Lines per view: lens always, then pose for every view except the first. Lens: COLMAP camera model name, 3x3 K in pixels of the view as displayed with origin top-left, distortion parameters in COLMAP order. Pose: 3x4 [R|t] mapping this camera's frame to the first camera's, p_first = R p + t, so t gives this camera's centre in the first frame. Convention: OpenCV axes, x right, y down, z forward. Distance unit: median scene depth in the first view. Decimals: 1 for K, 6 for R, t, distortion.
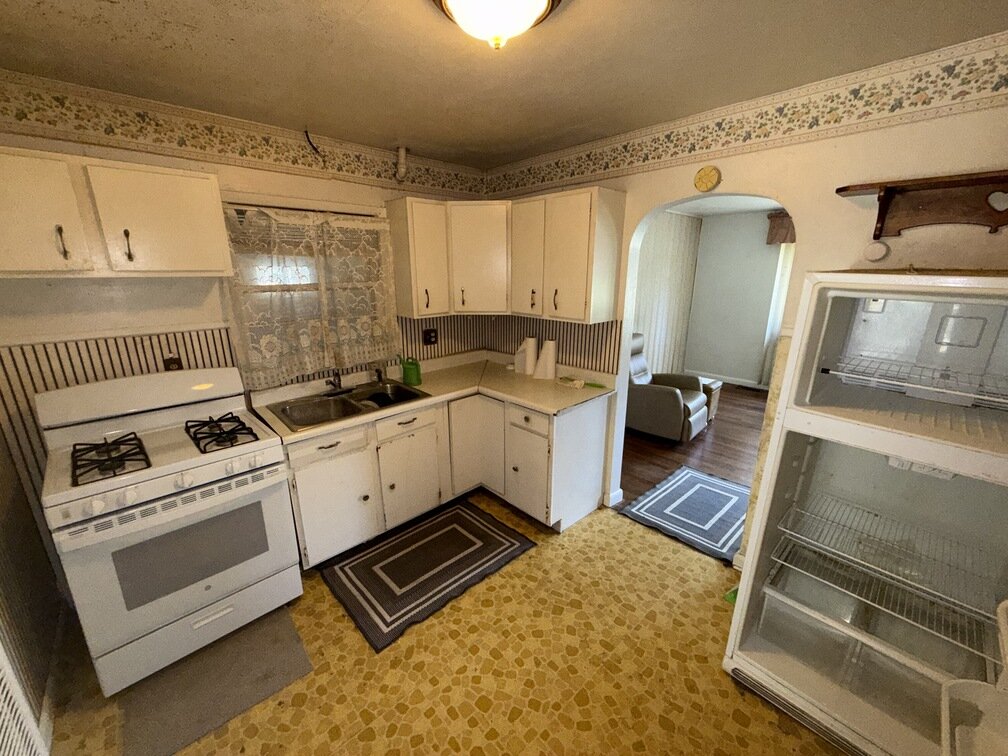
lens RADIAL K [[398.6, 0, 502.3], [0, 398.6, 376.9], [0, 0, 1]] dist [0.000177, 0.000168]
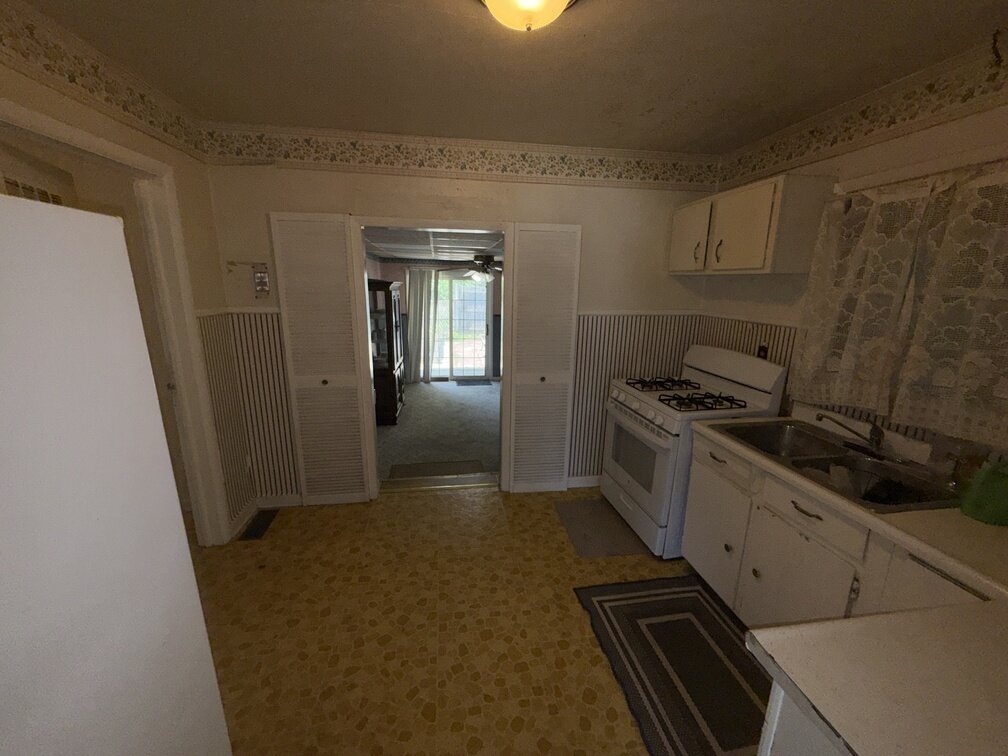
lens RADIAL K [[398.6, 0, 501.9], [0, 398.6, 378.3], [0, 0, 1]] dist [0.000177, 0.000168]
pose [[-0.555293, 0.188261, -0.810067, 0.607011], [-0.232511, 0.900057, 0.368559, -0.237274], [0.798492, 0.393007, -0.456022, 1.065601]]
